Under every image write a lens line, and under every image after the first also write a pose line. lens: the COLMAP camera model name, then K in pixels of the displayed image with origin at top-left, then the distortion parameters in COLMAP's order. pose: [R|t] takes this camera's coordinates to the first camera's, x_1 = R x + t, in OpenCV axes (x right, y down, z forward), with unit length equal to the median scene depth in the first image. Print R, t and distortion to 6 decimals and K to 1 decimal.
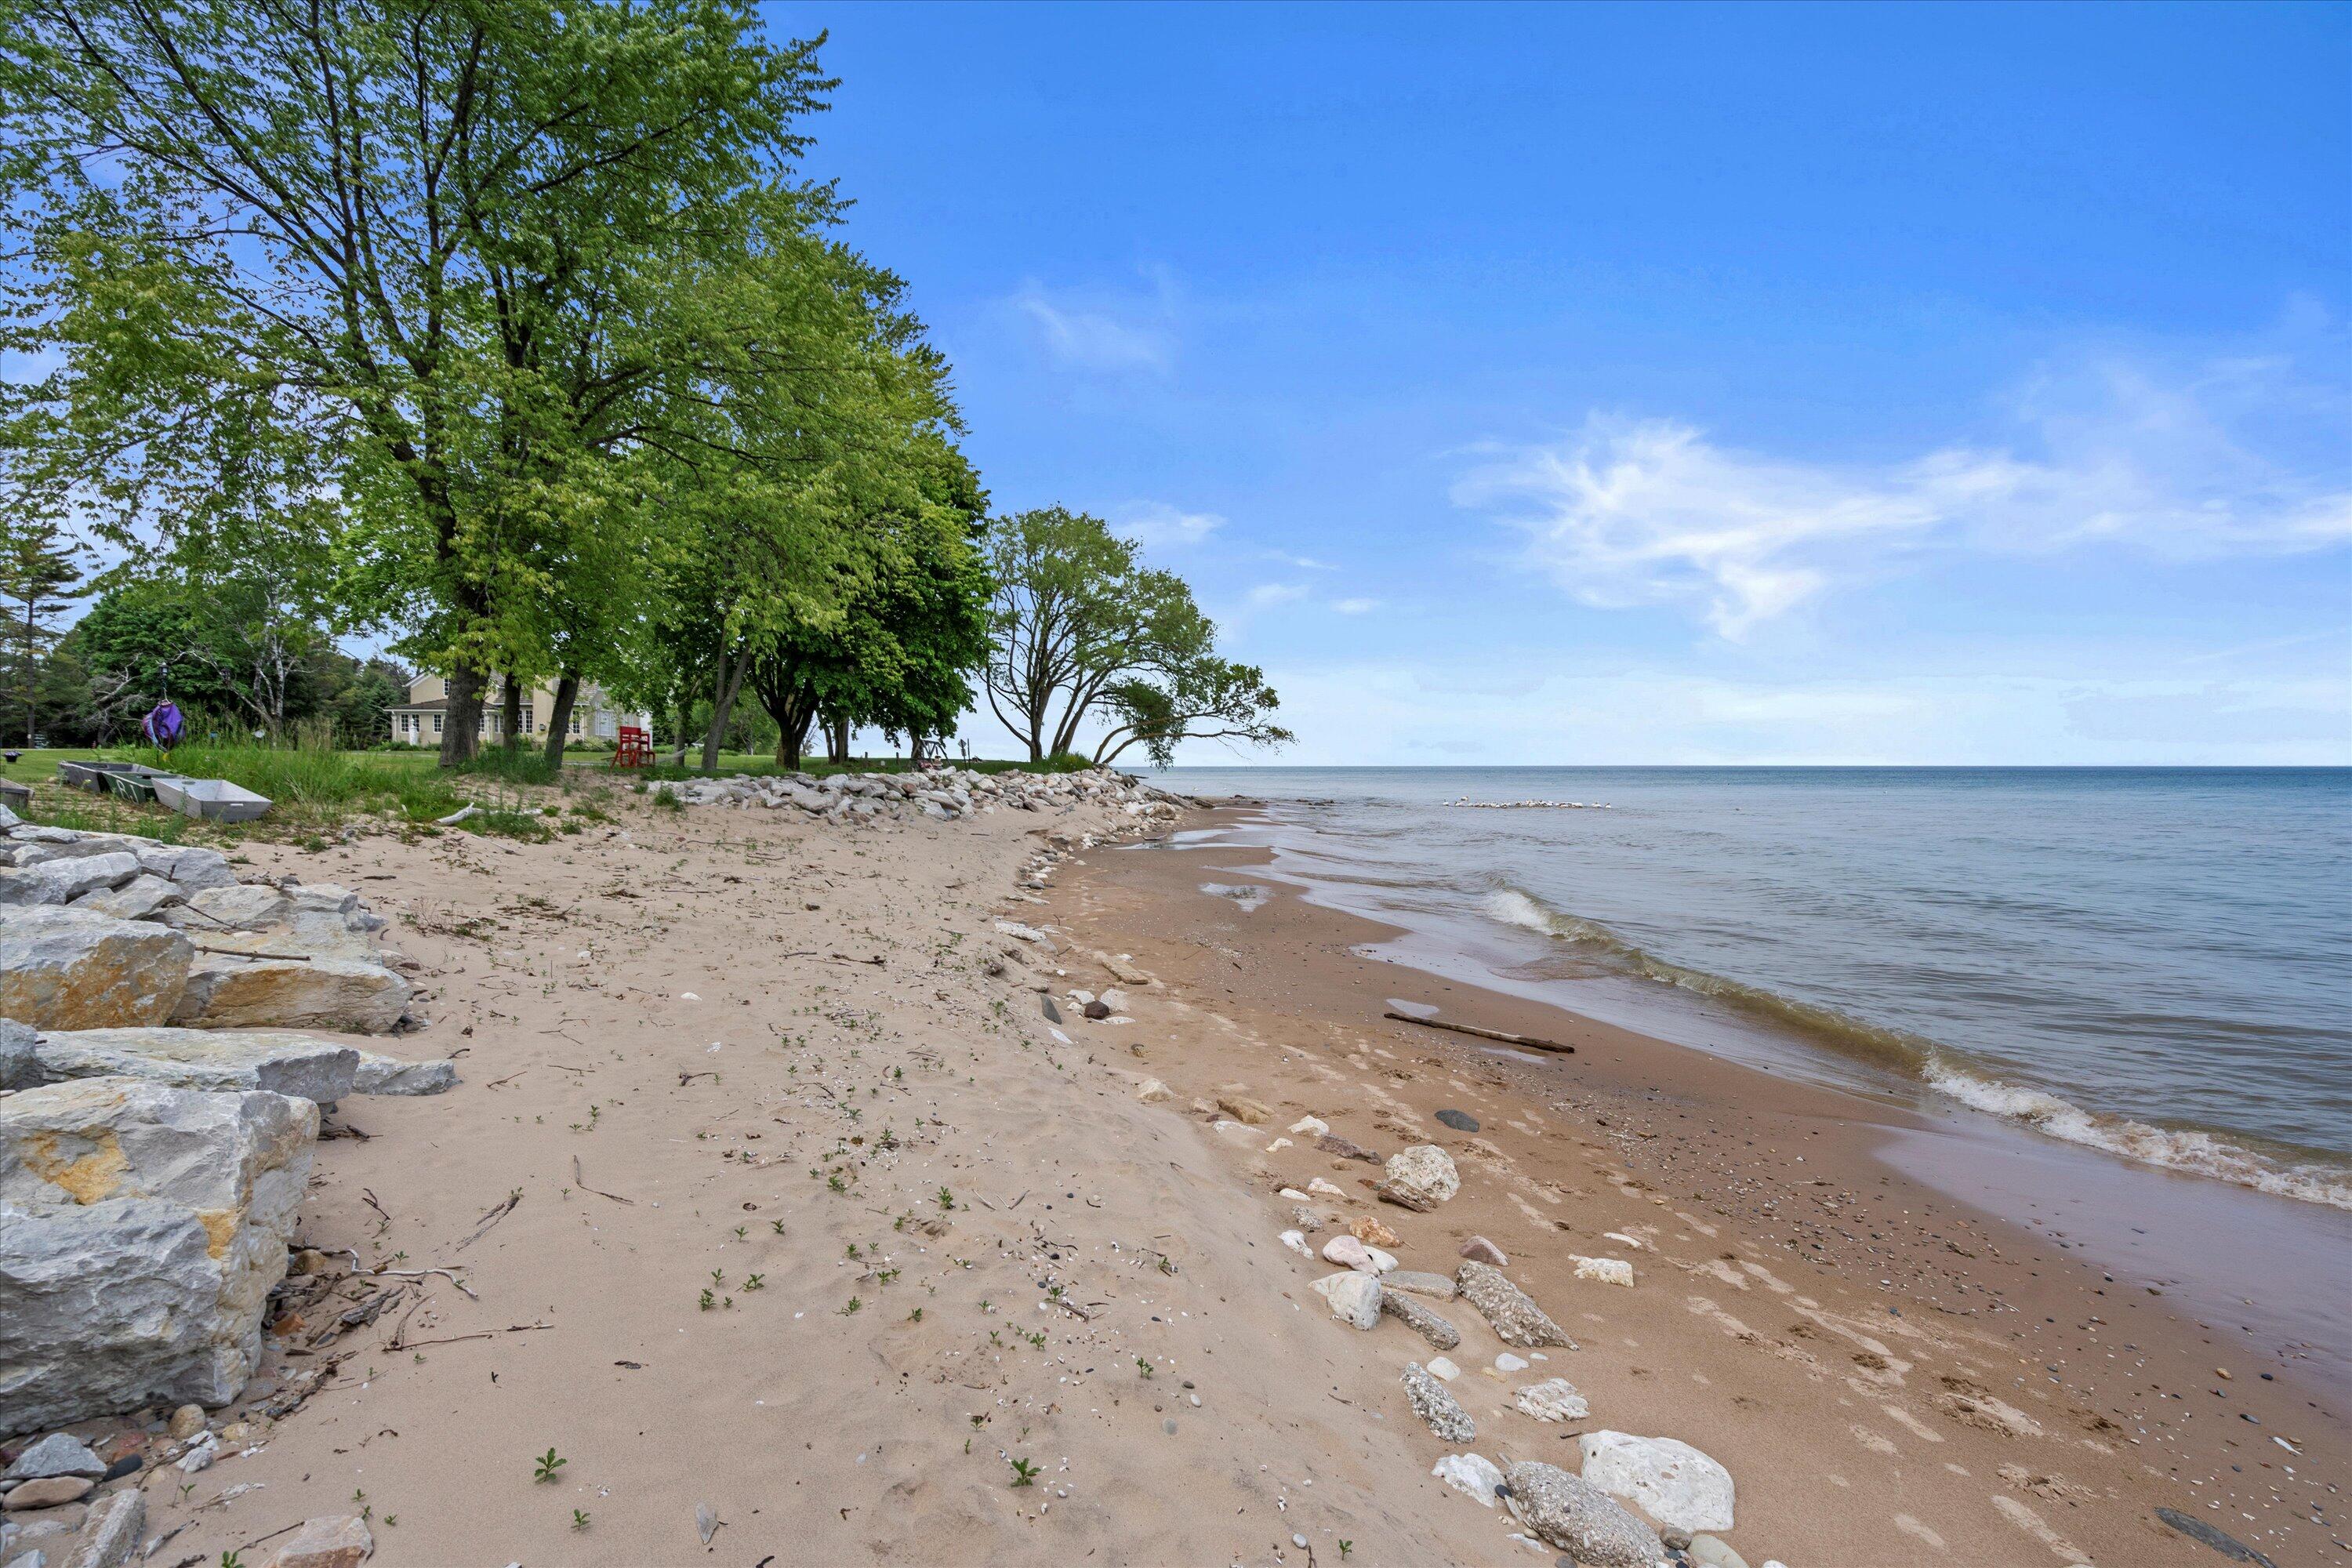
lens RADIAL K [[1126.5, 0, 1173.9], [0, 1126.5, 779.3], [0, 0, 1]] dist [-0.001331, 0.001775]
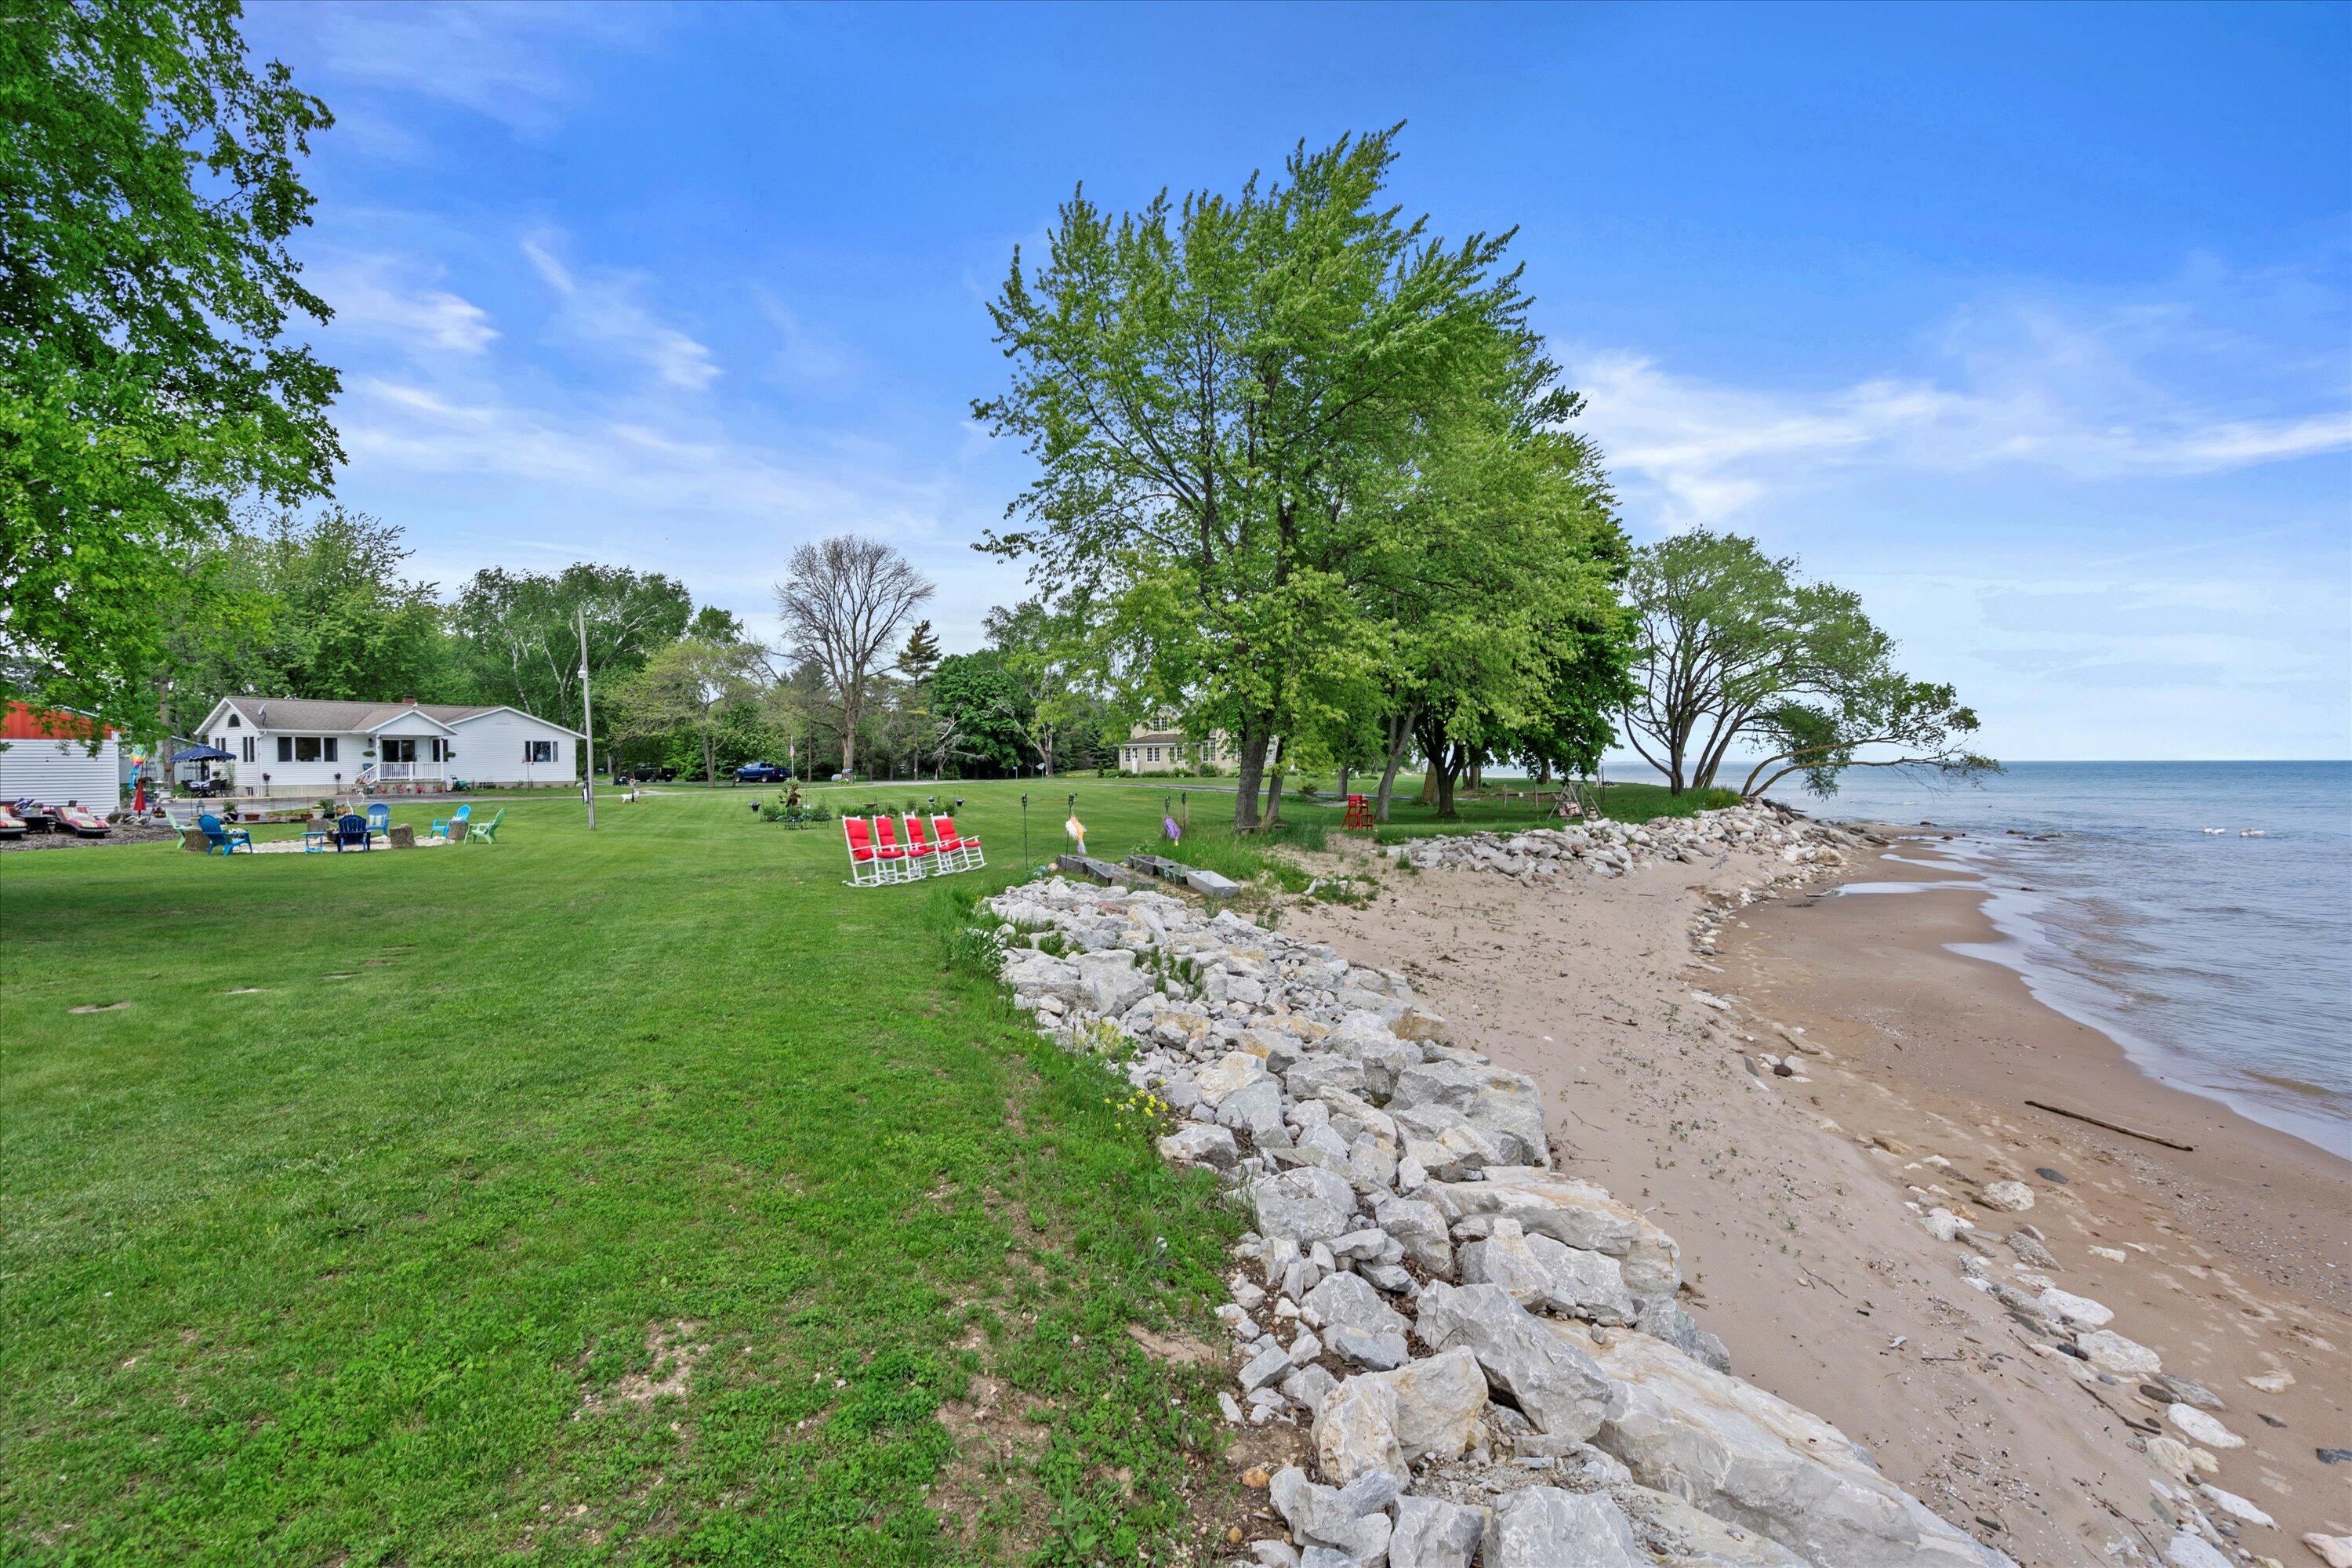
lens RADIAL K [[1126.5, 0, 1180.0], [0, 1126.5, 777.7], [0, 0, 1]] dist [-0.001331, 0.001775]
pose [[0.863158, -0.000600, -0.504933, -0.000613], [-0.005182, 0.999936, -0.010047, -0.025277], [0.504907, 0.011289, 0.863100, -0.107520]]
